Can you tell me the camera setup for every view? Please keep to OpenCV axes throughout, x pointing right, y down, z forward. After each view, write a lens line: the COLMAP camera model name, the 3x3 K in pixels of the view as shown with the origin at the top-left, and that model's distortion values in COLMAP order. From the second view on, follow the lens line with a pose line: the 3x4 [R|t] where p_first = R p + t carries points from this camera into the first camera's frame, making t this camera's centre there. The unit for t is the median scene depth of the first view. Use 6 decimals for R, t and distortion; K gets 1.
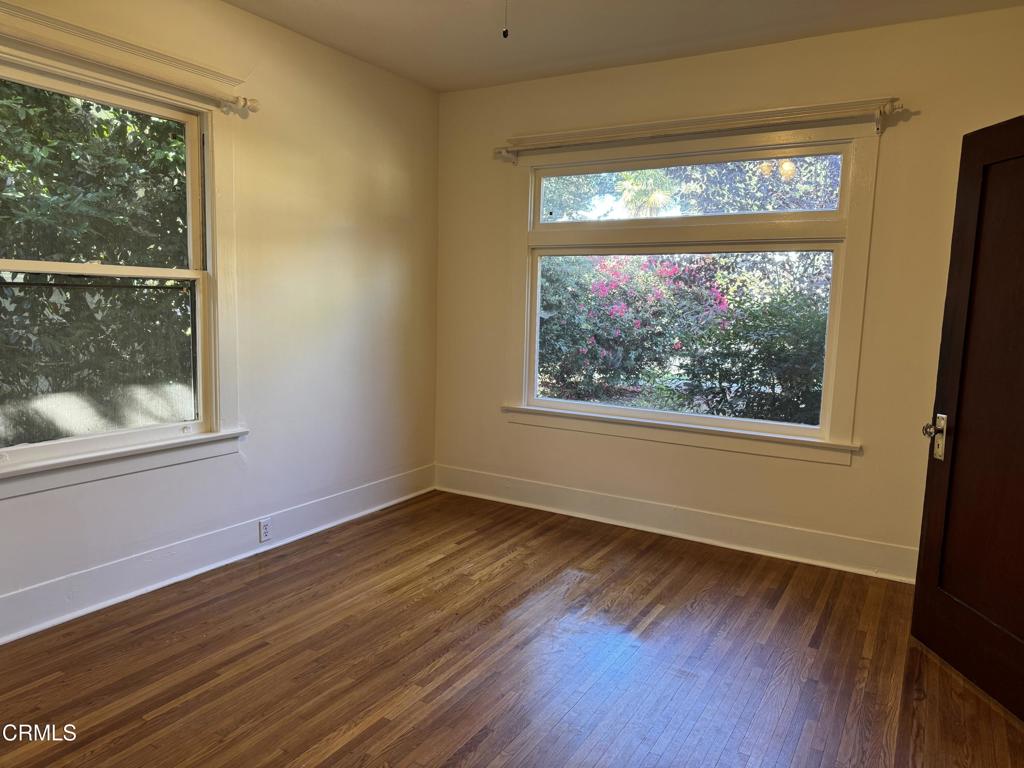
lens RADIAL K [[715.6, 0, 483.5], [0, 715.6, 409.4], [0, 0, 1]] dist [0.078611, -0.102206]
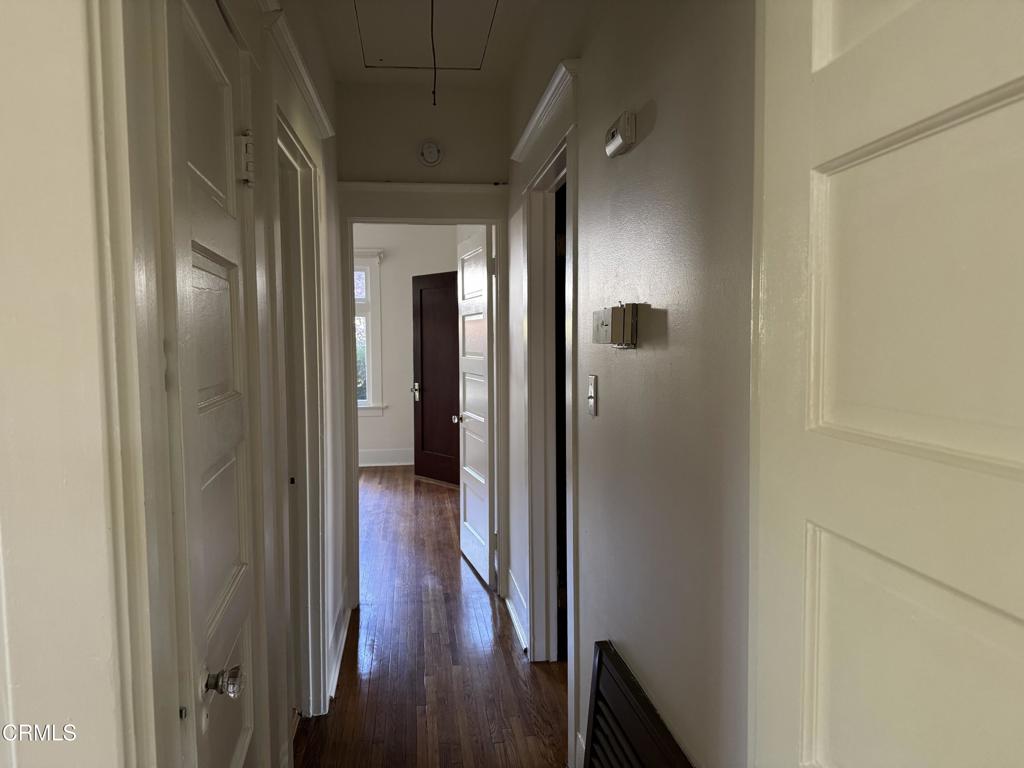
lens RADIAL K [[715.6, 0, 512.4], [0, 715.6, 386.5], [0, 0, 1]] dist [0.078611, -0.102206]
pose [[0.765503, -0.053233, 0.641227, -0.636567], [0.108463, 0.992987, -0.047048, 0.154376], [-0.634225, 0.105565, 0.765908, -1.000804]]
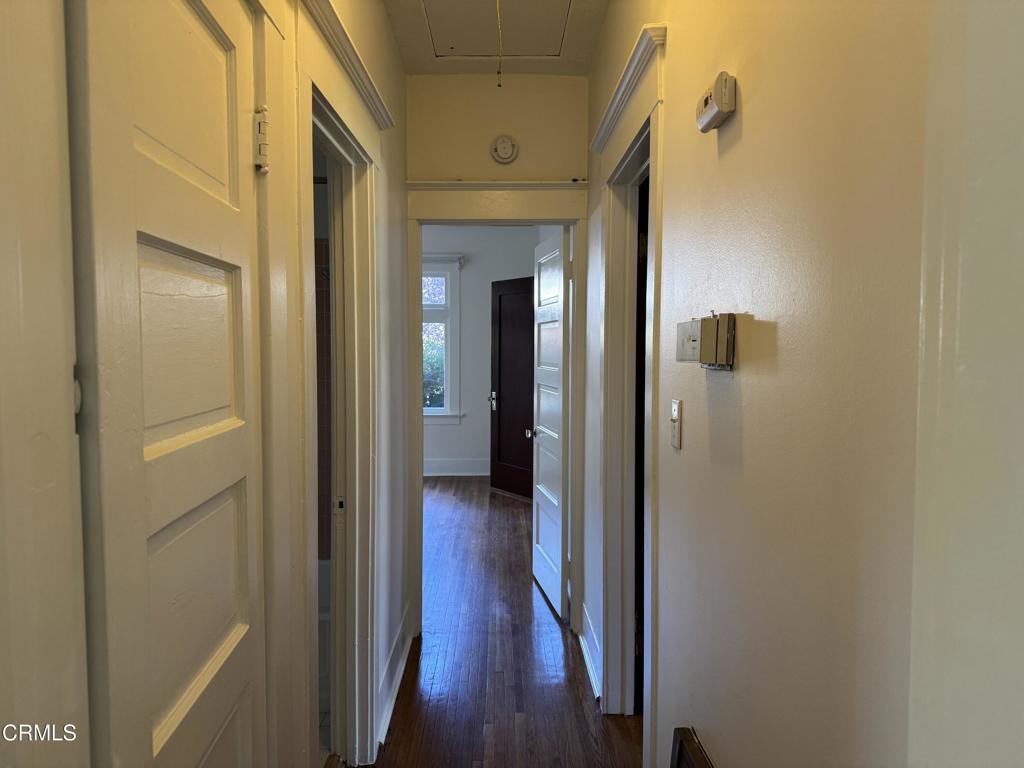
lens RADIAL K [[715.6, 0, 520.7], [0, 715.6, 385.6], [0, 0, 1]] dist [0.078611, -0.102206]
pose [[0.830640, -0.035686, 0.555664, -0.564877], [0.087281, 0.993952, -0.066639, 0.138438], [-0.549926, 0.103852, 0.828732, -0.938071]]
